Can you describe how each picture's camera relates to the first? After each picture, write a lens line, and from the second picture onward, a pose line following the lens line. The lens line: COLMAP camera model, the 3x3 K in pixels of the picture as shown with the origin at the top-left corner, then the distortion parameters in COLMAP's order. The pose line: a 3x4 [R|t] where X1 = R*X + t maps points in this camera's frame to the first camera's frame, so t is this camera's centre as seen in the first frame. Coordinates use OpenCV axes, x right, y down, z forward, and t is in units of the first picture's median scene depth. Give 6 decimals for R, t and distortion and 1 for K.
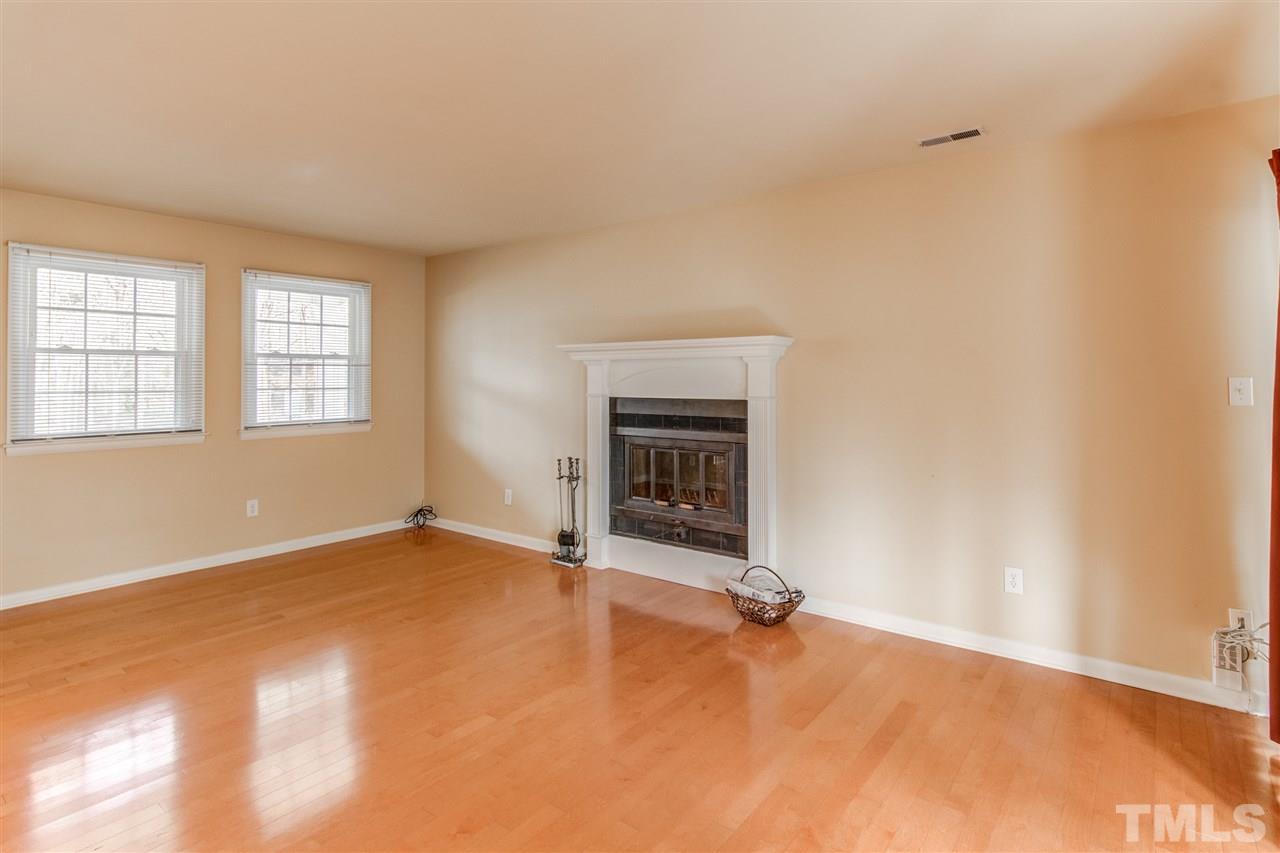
lens RADIAL K [[659.0, 0, 648.5], [0, 659.0, 386.0], [0, 0, 1]] dist [0.000254, -0.000809]
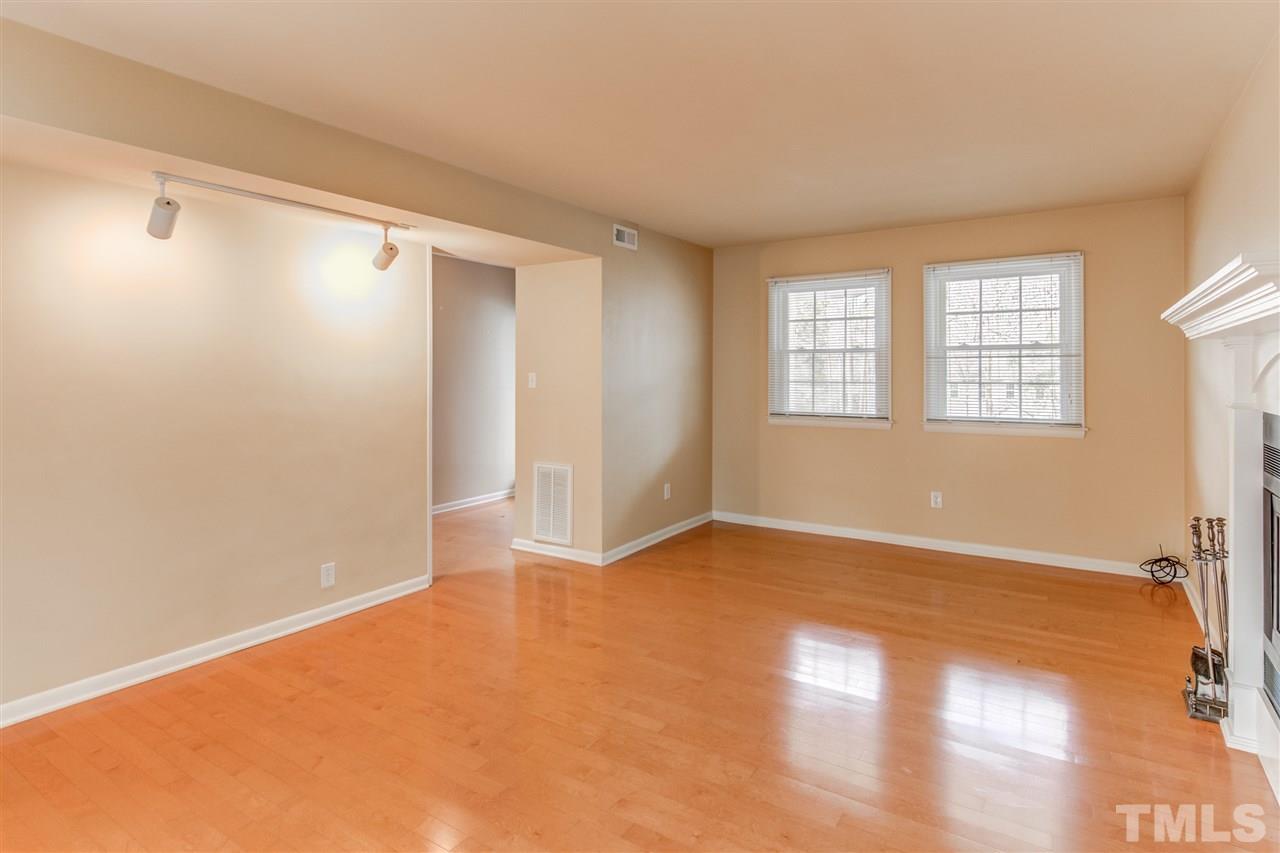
lens RADIAL K [[659.0, 0, 648.5], [0, 659.0, 386.0], [0, 0, 1]] dist [0.000254, -0.000809]
pose [[0.078275, 0.024096, -0.996641, 0.369896], [-0.010822, 0.999669, 0.023319, -0.008210], [0.996873, 0.008961, 0.078510, 0.476132]]
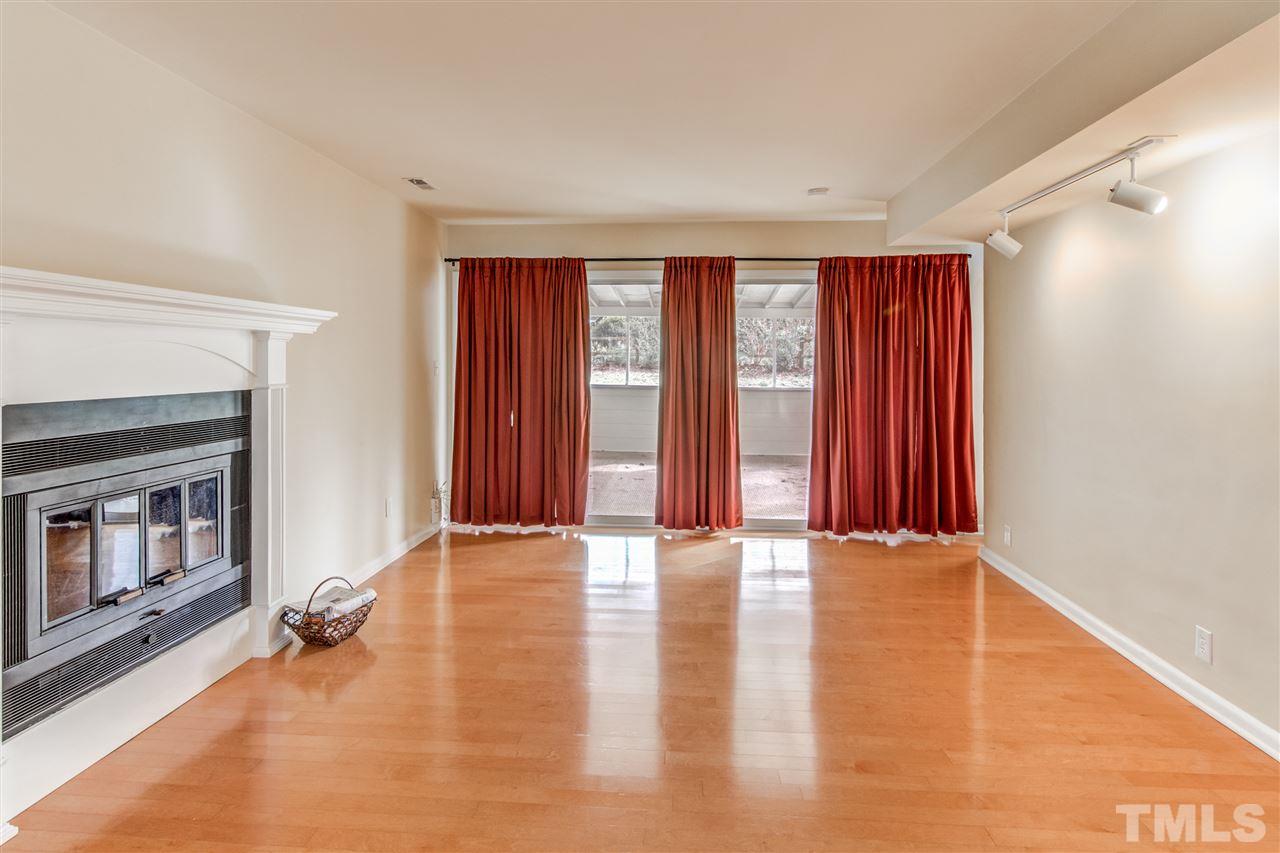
lens RADIAL K [[659.0, 0, 642.5], [0, 659.0, 370.1], [0, 0, 1]] dist [0.001657, -0.000992]
pose [[-0.559734, -0.006745, 0.828645, -0.567047], [0.009397, 0.999851, 0.014486, -0.006003], [-0.828619, 0.015895, -0.559587, 0.840326]]
